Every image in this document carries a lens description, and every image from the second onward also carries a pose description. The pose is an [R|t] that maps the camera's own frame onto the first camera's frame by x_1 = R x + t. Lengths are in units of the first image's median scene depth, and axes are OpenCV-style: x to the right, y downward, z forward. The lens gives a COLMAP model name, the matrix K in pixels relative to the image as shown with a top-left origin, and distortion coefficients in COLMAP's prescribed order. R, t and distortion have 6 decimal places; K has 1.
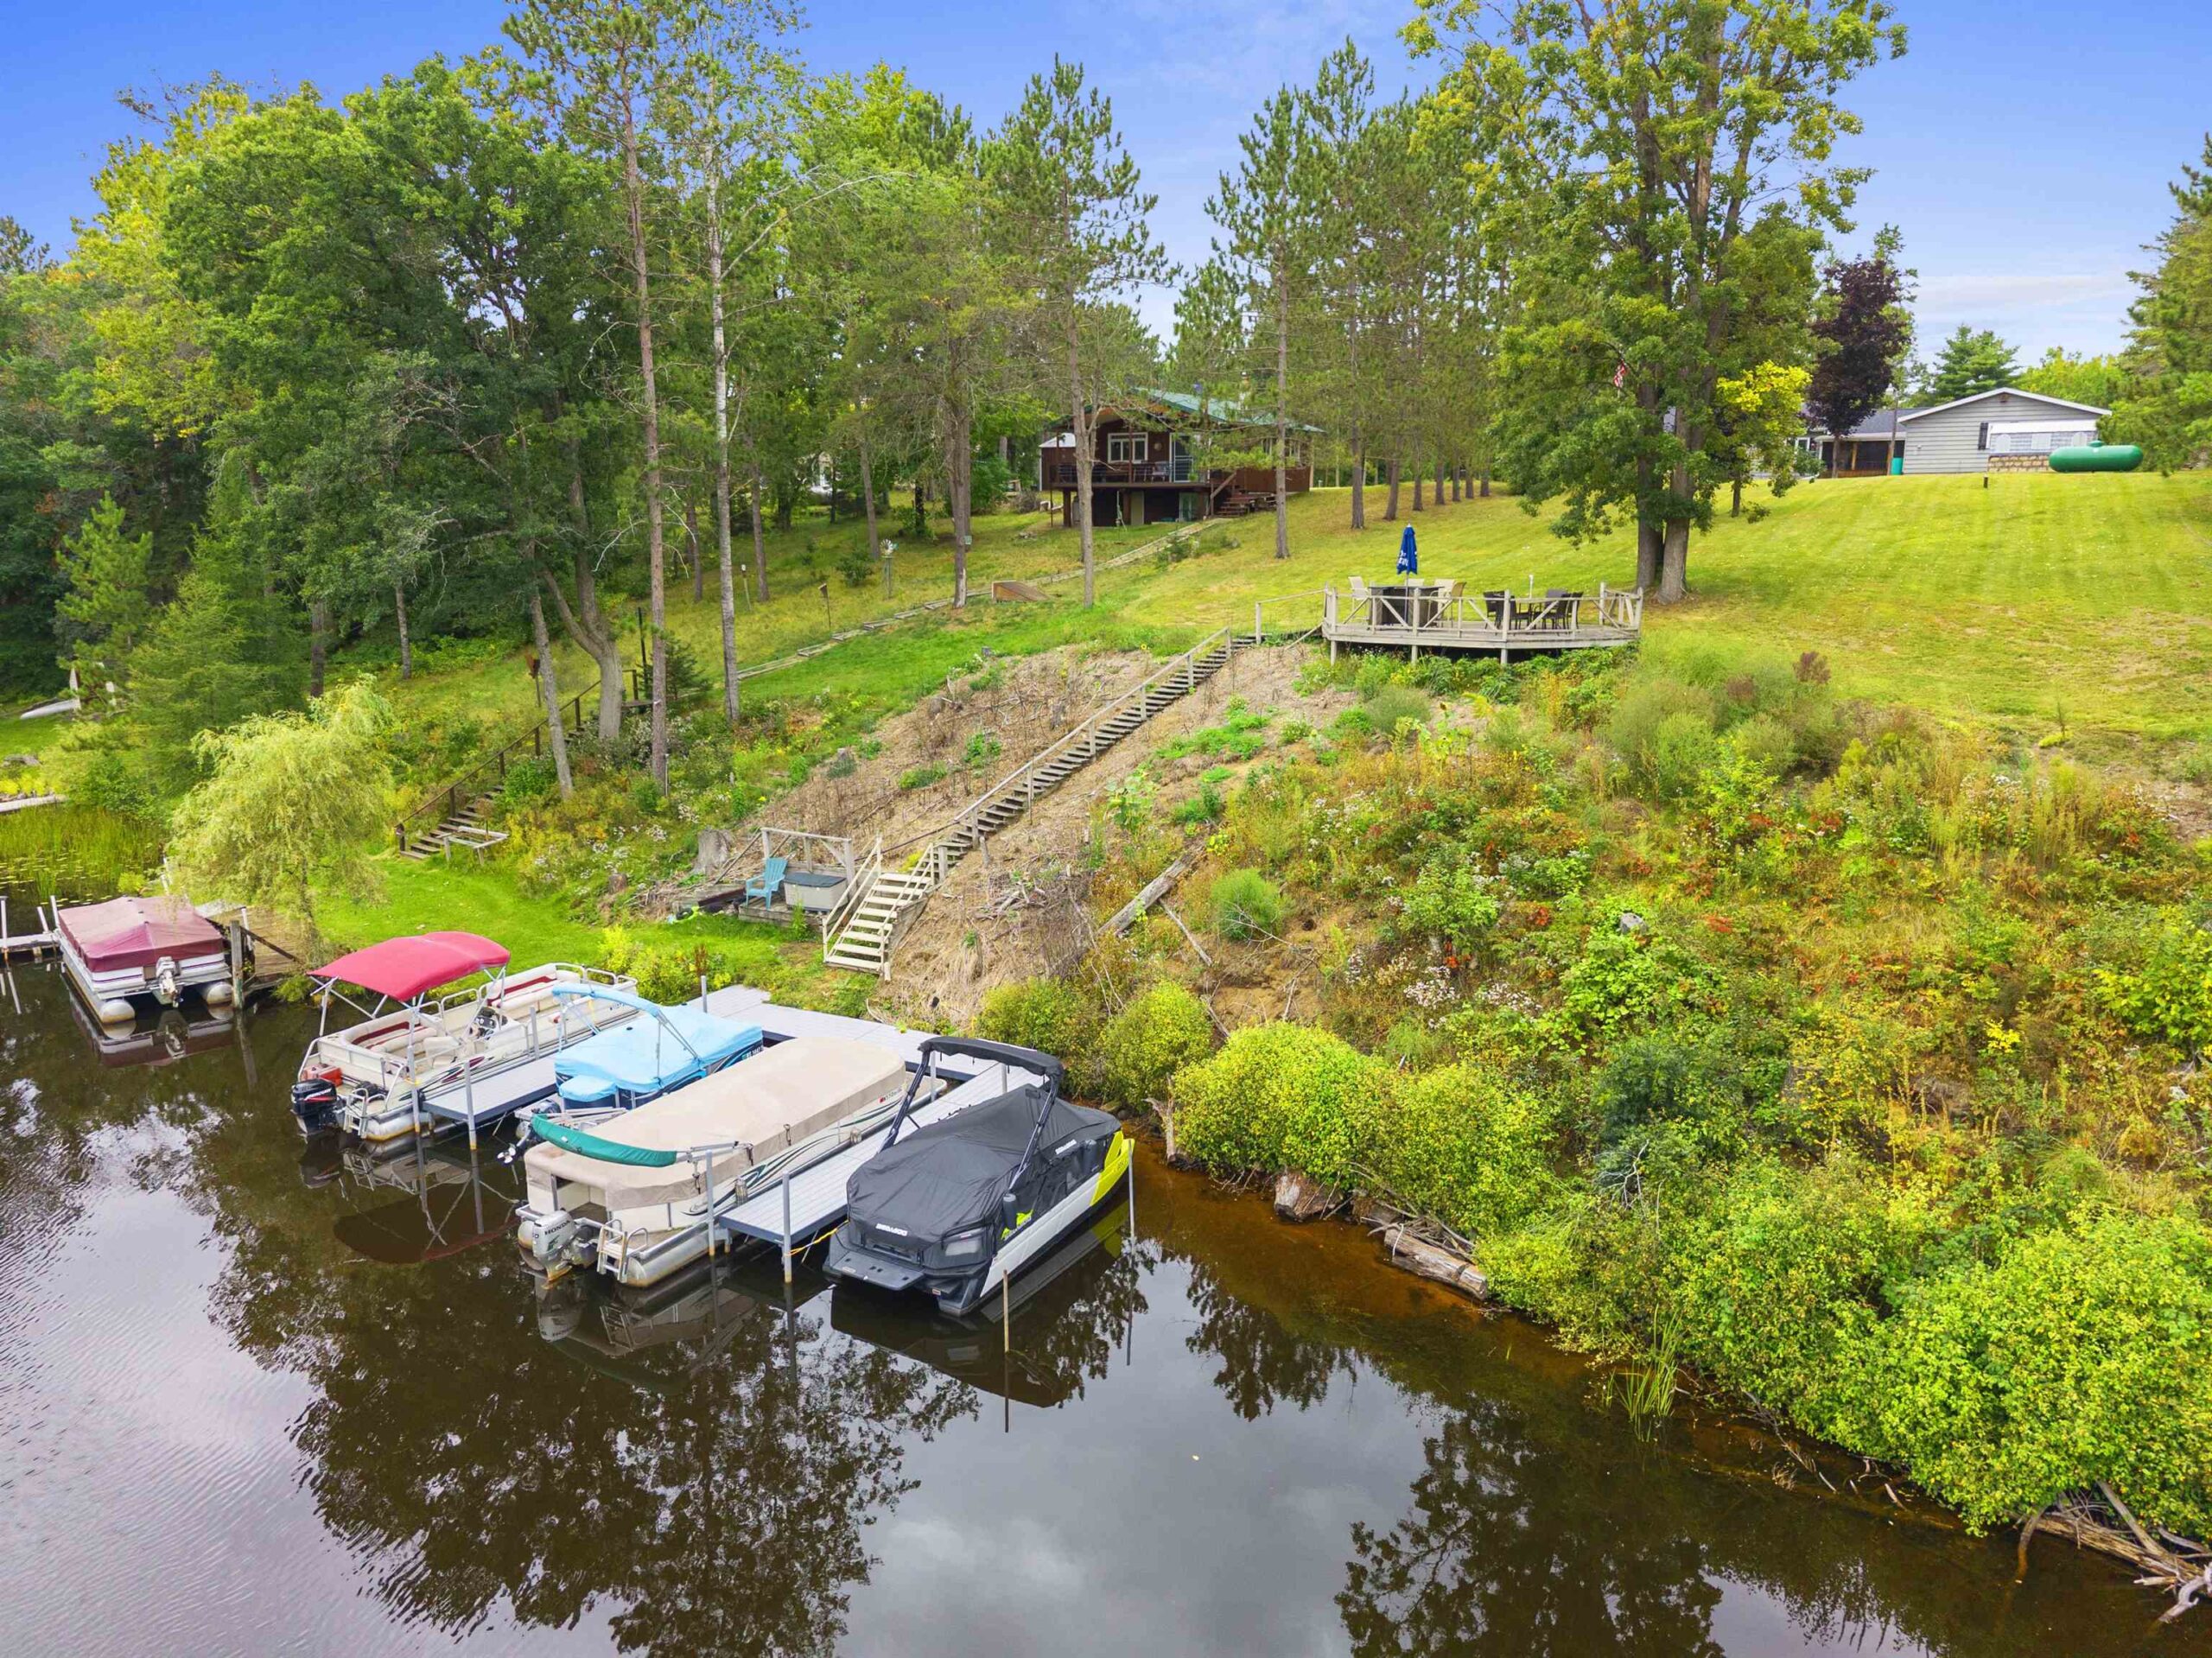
lens RADIAL K [[1508.3, 0, 1105.4], [0, 1508.3, 814.6], [0, 0, 1]] dist [0.004968, -0.003883]
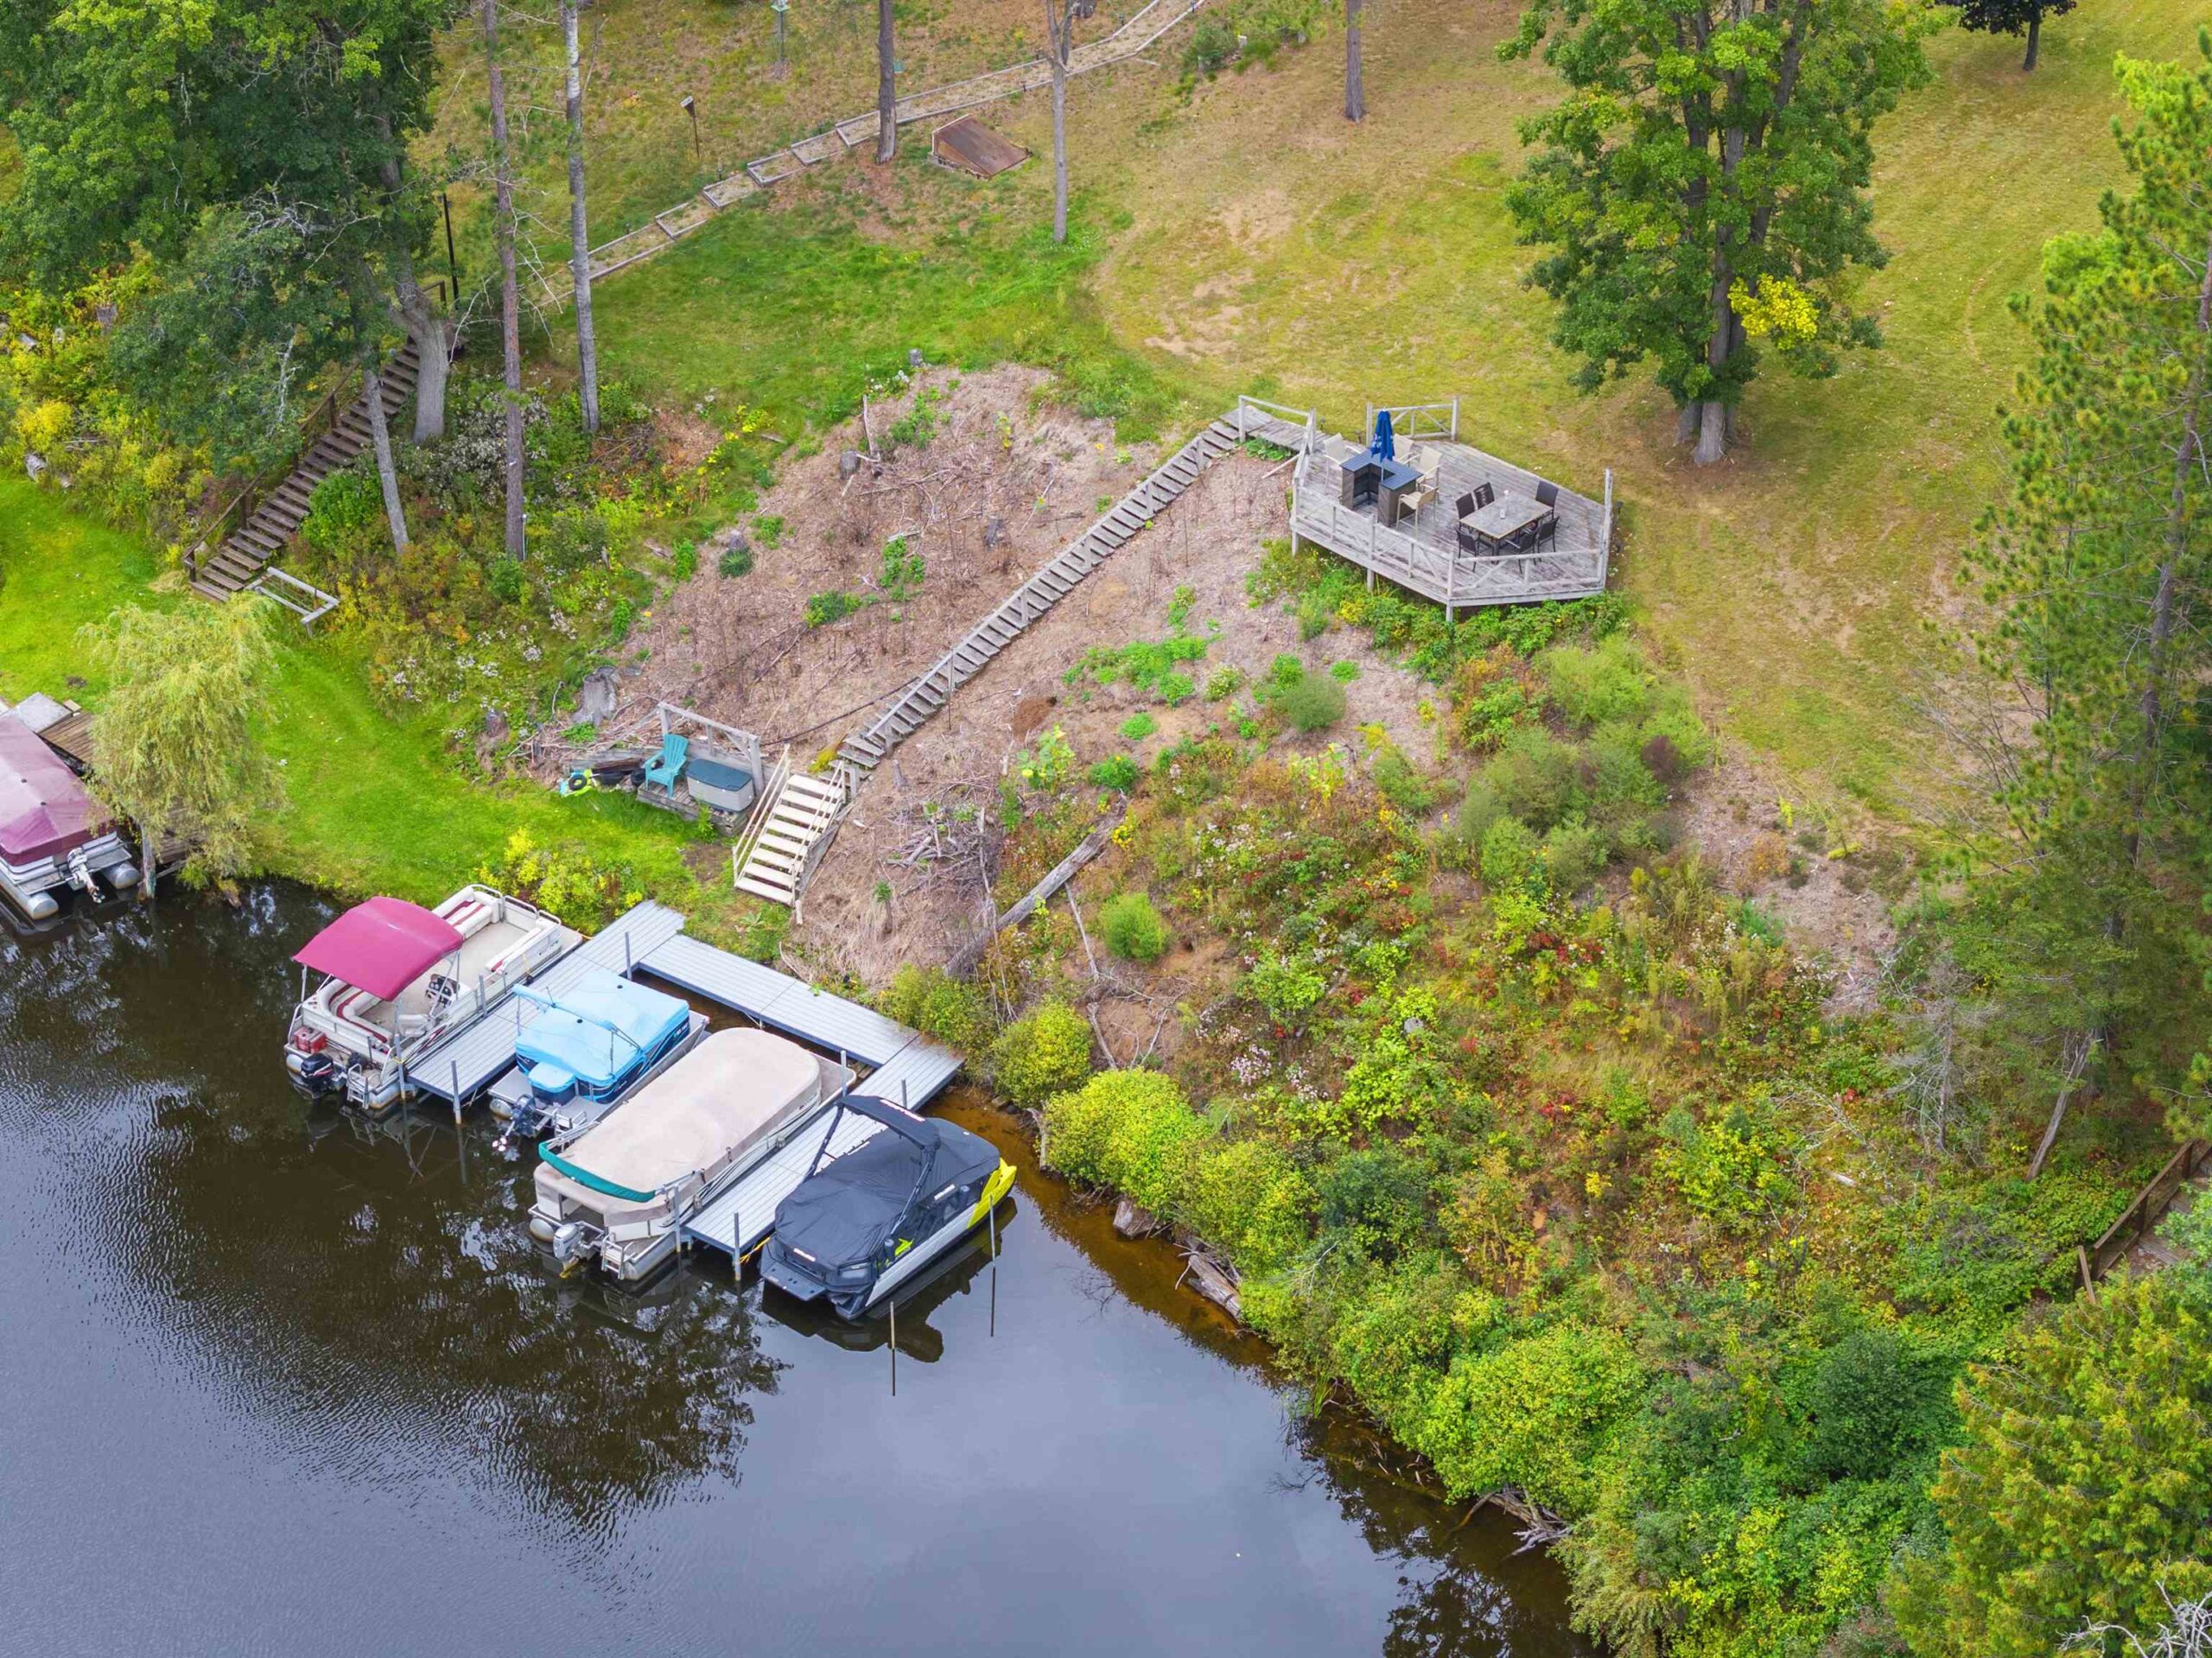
lens RADIAL K [[4513.8, 0, 1106.0], [0, 4513.8, 829.0], [0, 0, 1]] dist [-0.318123, 3.426272]
pose [[0.997784, 0.040749, -0.052608, 0.260456], [-0.017706, 0.924654, 0.380397, -1.325003], [0.064145, -0.378622, 0.923326, -2.107303]]
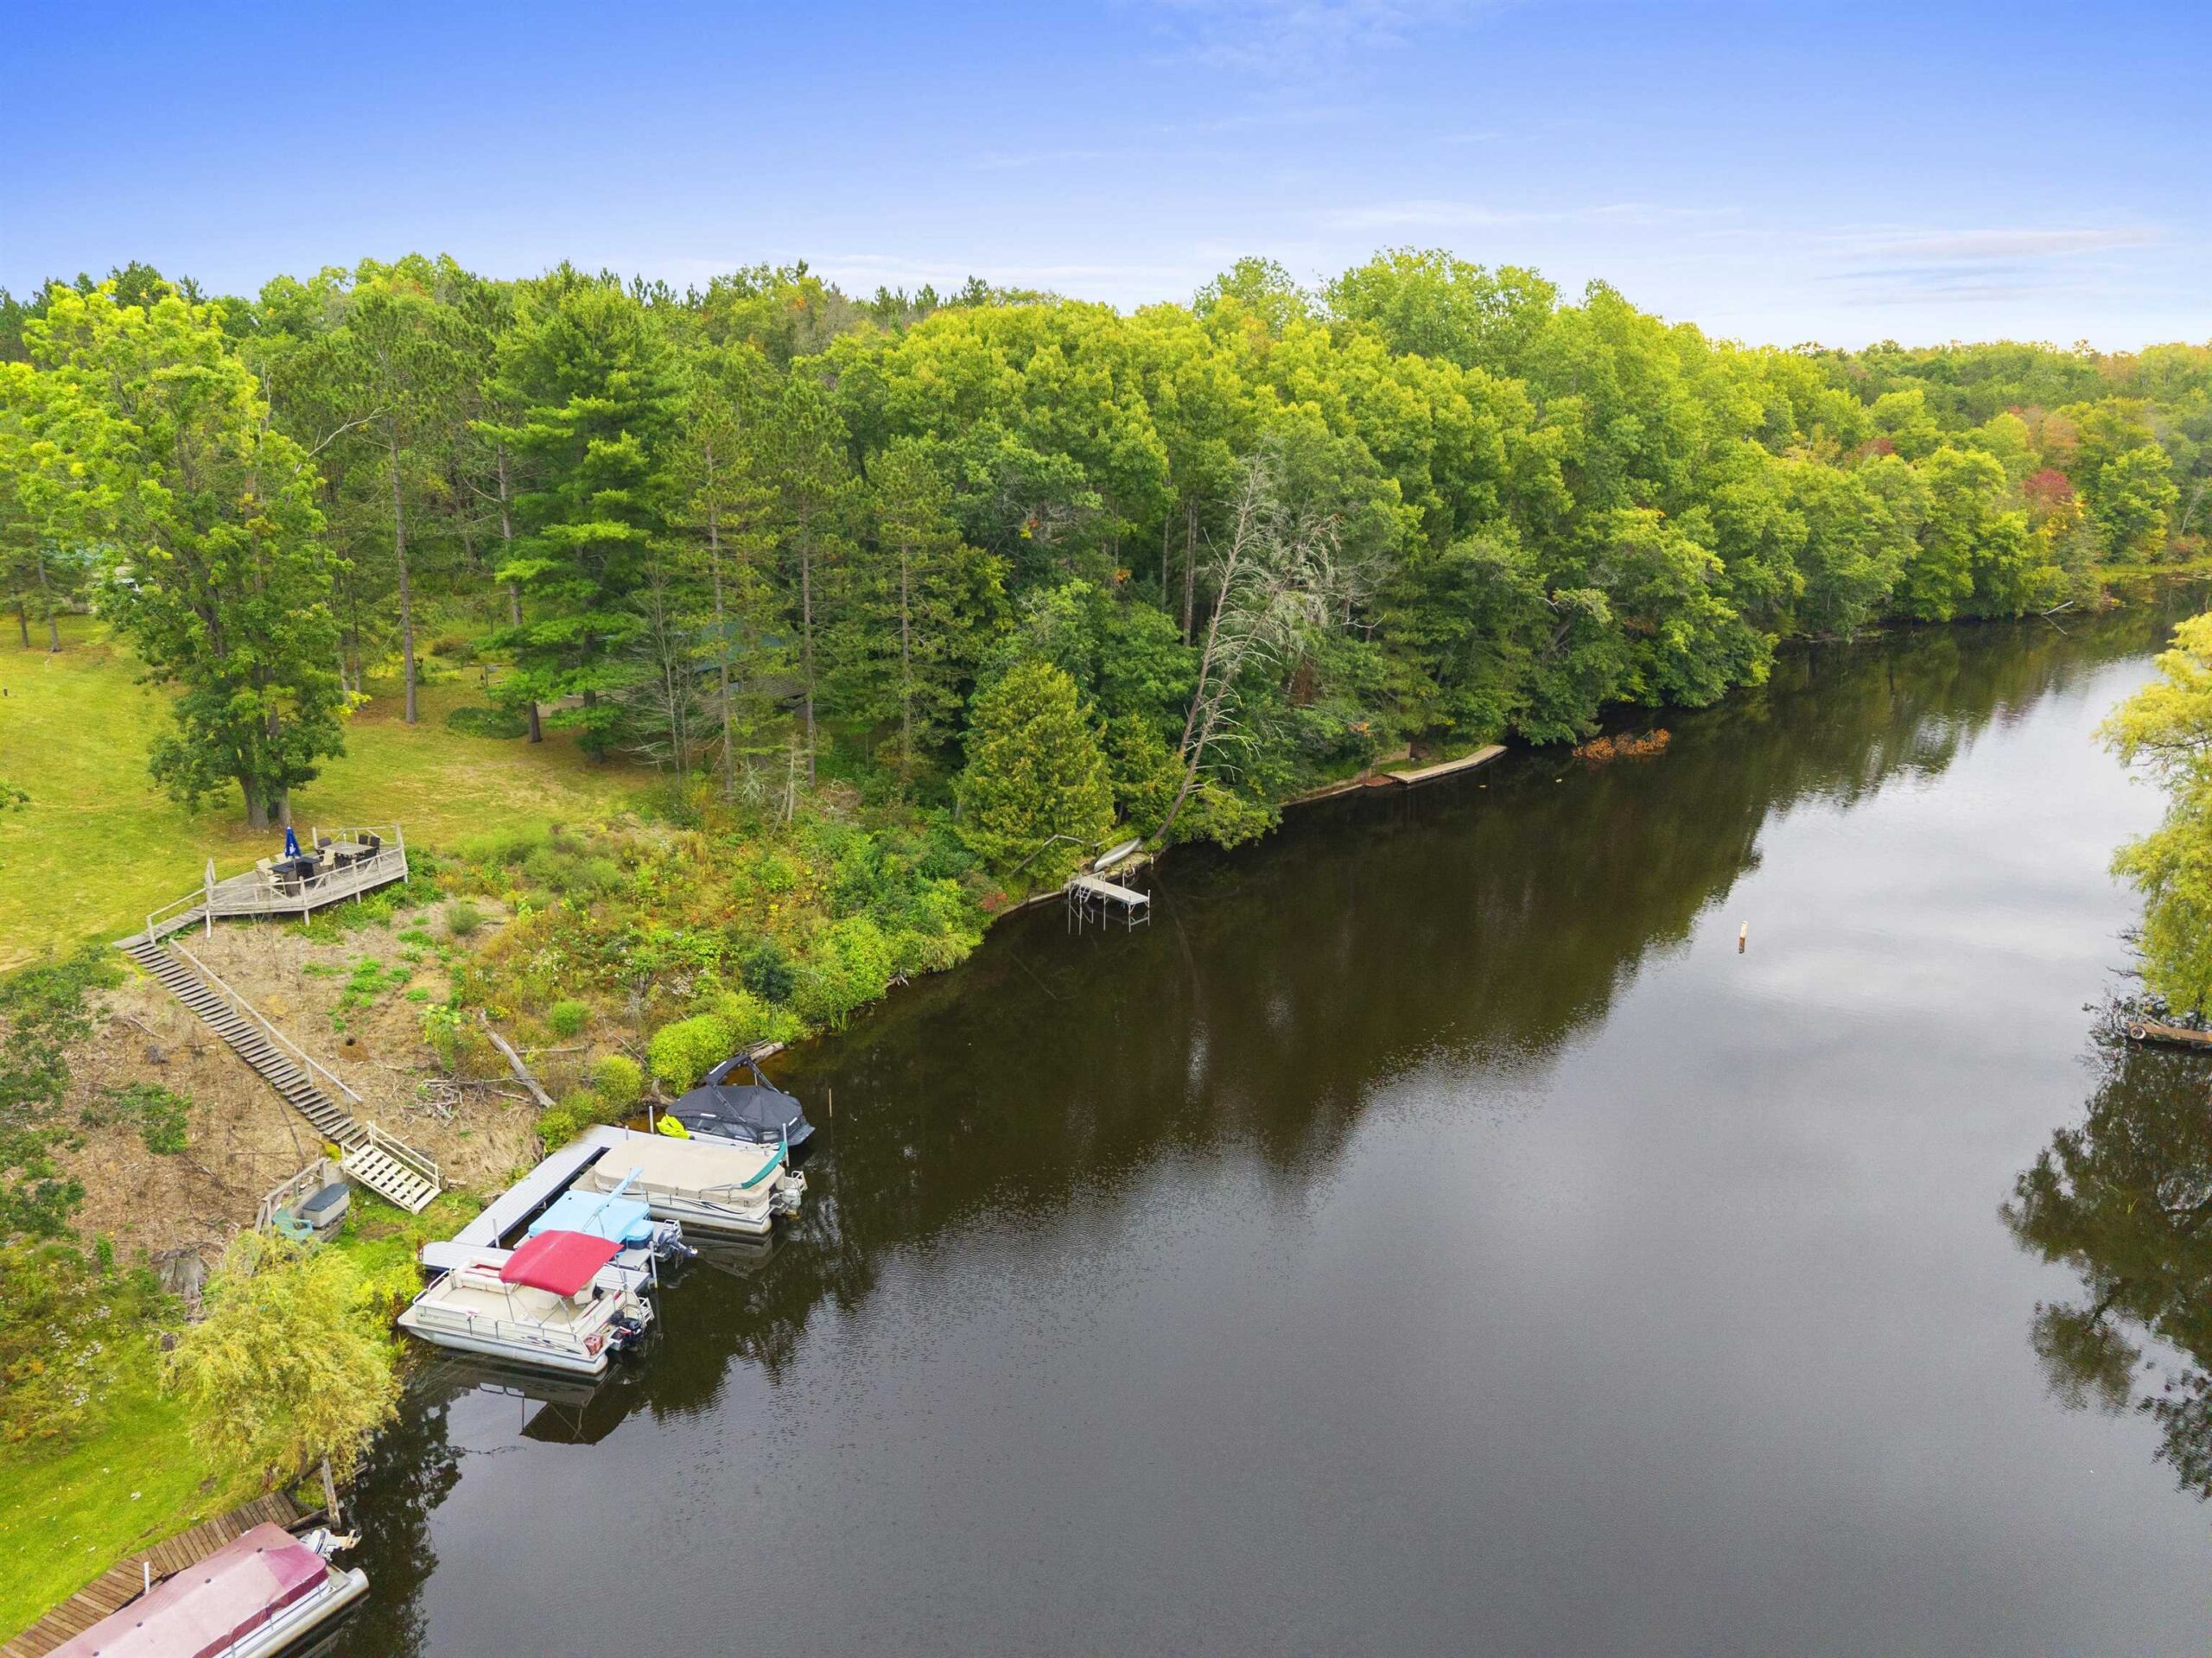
lens RADIAL K [[1508.3, 0, 1105.4], [0, 1508.3, 814.6], [0, 0, 1]] dist [0.004968, -0.003883]
pose [[-0.280363, -0.269368, 0.921324, -2.031155], [0.191083, 0.924947, 0.328574, -0.767118], [-0.940683, 0.268169, -0.207849, 0.719272]]
